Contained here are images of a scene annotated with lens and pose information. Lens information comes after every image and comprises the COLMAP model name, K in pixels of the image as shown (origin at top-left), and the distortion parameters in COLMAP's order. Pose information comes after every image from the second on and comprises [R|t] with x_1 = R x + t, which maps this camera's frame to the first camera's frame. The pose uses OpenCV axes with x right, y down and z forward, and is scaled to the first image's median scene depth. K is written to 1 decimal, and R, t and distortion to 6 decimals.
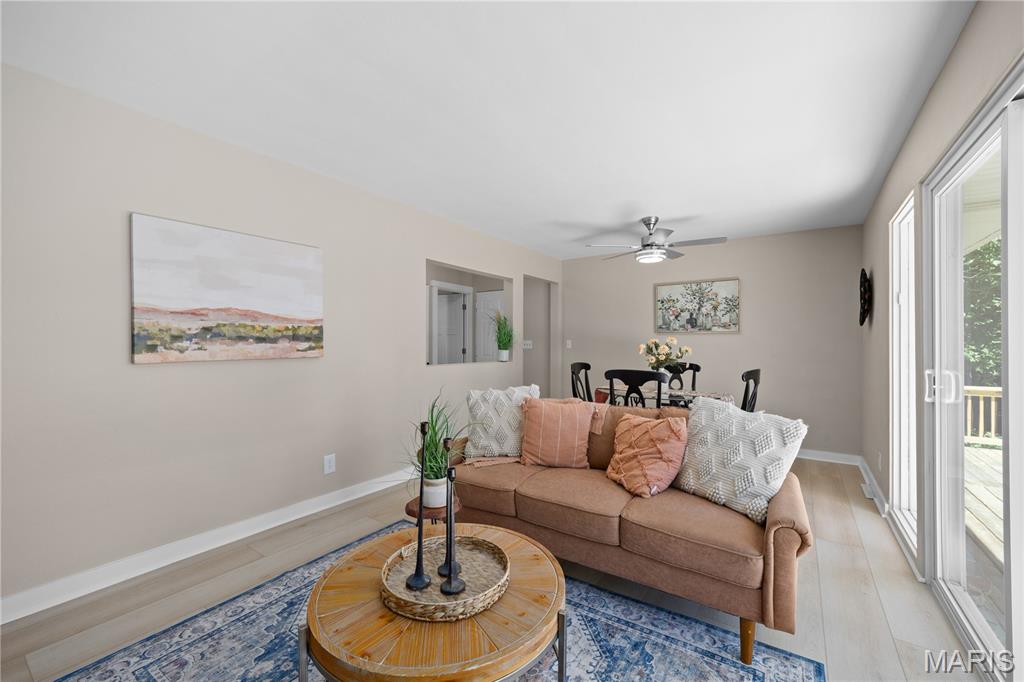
lens RADIAL K [[404.2, 0, 516.2], [0, 404.2, 340.5], [0, 0, 1]] dist [0.000921, -0.000737]
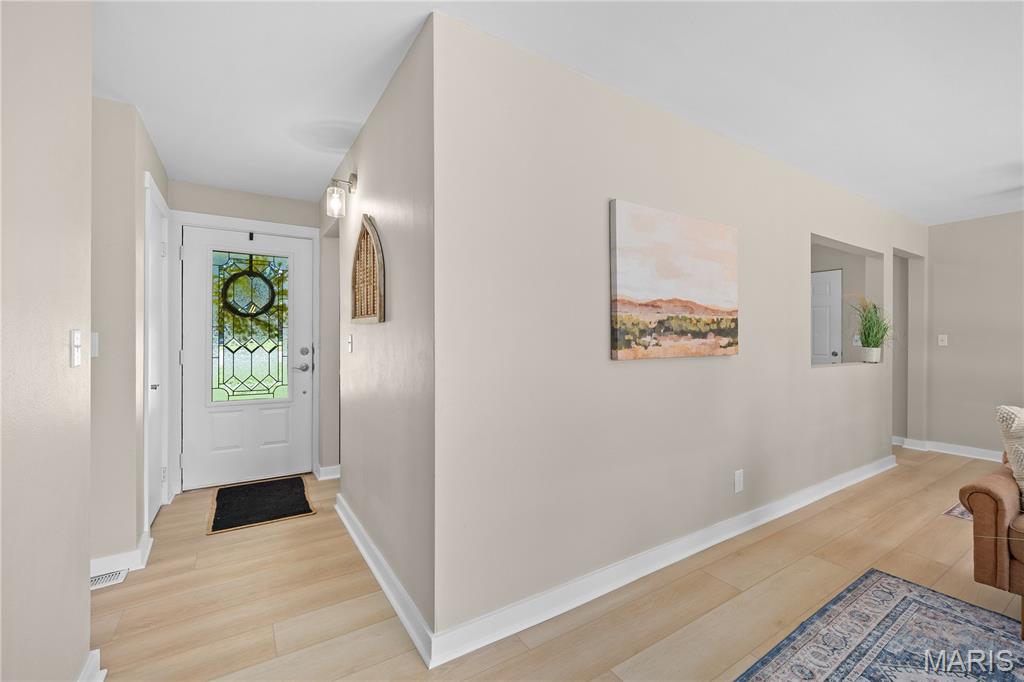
lens RADIAL K [[419.2, 0, 517.6], [0, 419.2, 338.7], [0, 0, 1]] dist [0.002292, 0.000156]
pose [[0.923690, -0.007562, -0.383067, -0.649449], [0.007236, 0.999971, -0.002293, 0.007008], [0.383073, -0.000654, 0.923718, 0.012253]]
